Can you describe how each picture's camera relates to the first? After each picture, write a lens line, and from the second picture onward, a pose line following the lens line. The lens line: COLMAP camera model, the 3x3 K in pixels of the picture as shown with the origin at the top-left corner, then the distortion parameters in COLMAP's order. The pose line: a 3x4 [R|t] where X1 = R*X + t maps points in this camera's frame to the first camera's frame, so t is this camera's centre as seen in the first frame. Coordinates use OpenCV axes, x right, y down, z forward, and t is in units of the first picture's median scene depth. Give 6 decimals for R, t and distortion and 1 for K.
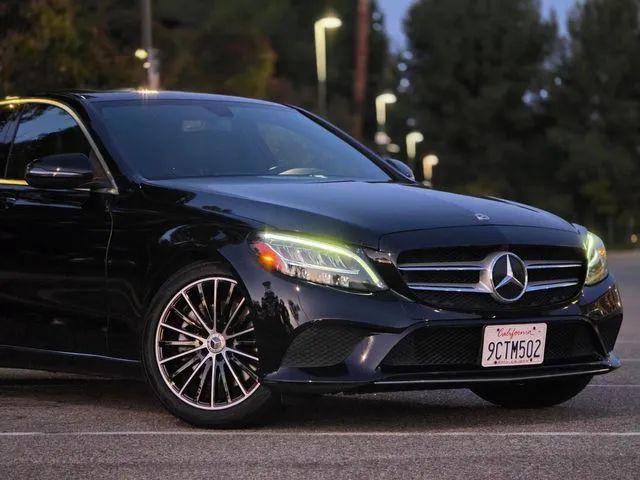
lens RADIAL K [[2200.6, 0, 320.0], [0, 2200.6, 240.0], [0, 0, 1]] dist [0.278076, -1.407848]
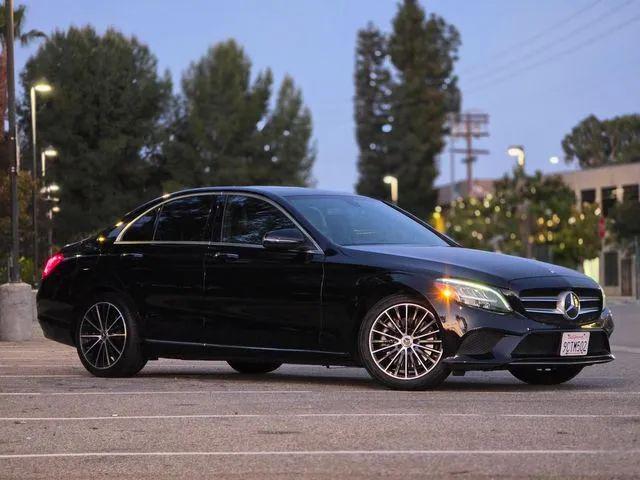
lens RADIAL K [[2200.6, 0, 320.0], [0, 2200.6, 240.0], [0, 0, 1]] dist [0.278076, -1.407848]
pose [[0.980423, 0.017775, 0.196100, -0.416311], [-0.013512, 0.999643, -0.023058, 0.007175], [-0.196440, 0.019957, 0.980313, -0.629512]]
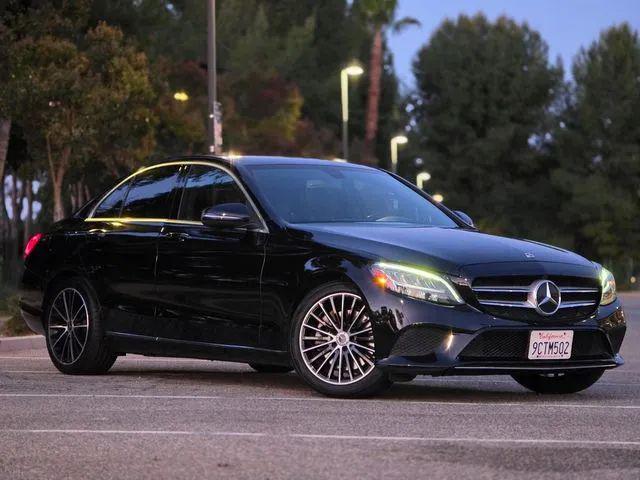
lens RADIAL K [[2200.6, 0, 320.0], [0, 2200.6, 240.0], [0, 0, 1]] dist [0.278076, -1.407848]
pose [[0.999728, 0.023332, 0.000128, -0.057968], [-0.023328, 0.999608, -0.015497, 0.004604], [-0.000489, 0.015490, 0.999880, -0.398245]]
